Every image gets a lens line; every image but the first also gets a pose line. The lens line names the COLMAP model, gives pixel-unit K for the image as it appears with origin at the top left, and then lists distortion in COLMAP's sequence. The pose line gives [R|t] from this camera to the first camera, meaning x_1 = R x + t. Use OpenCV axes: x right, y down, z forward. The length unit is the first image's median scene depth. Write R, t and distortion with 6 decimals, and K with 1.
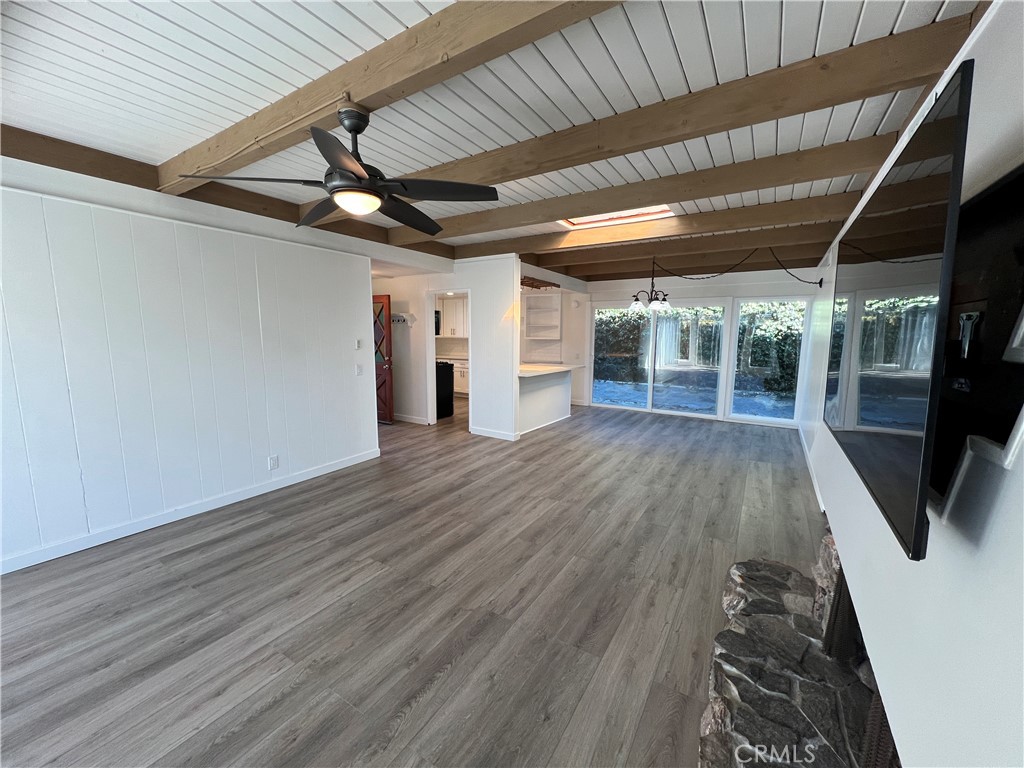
lens RADIAL K [[408.3, 0, 512.9], [0, 408.3, 382.2], [0, 0, 1]] dist [-0.002290, 0.000285]
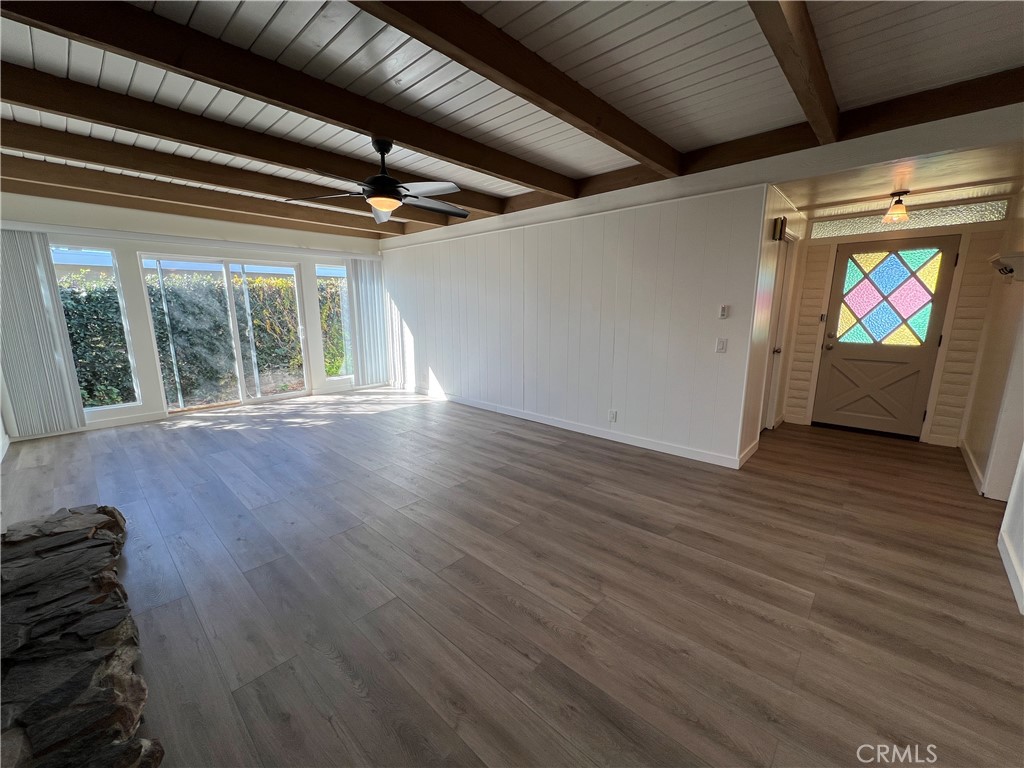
lens RADIAL K [[408.3, 0, 509.7], [0, 408.3, 382.9], [0, 0, 1]] dist [-0.002290, 0.000285]
pose [[-0.185978, 0.176232, -0.966620, 0.516506], [-0.118782, 0.972535, 0.200164, -0.078825], [0.975348, 0.152043, -0.159937, 0.866909]]
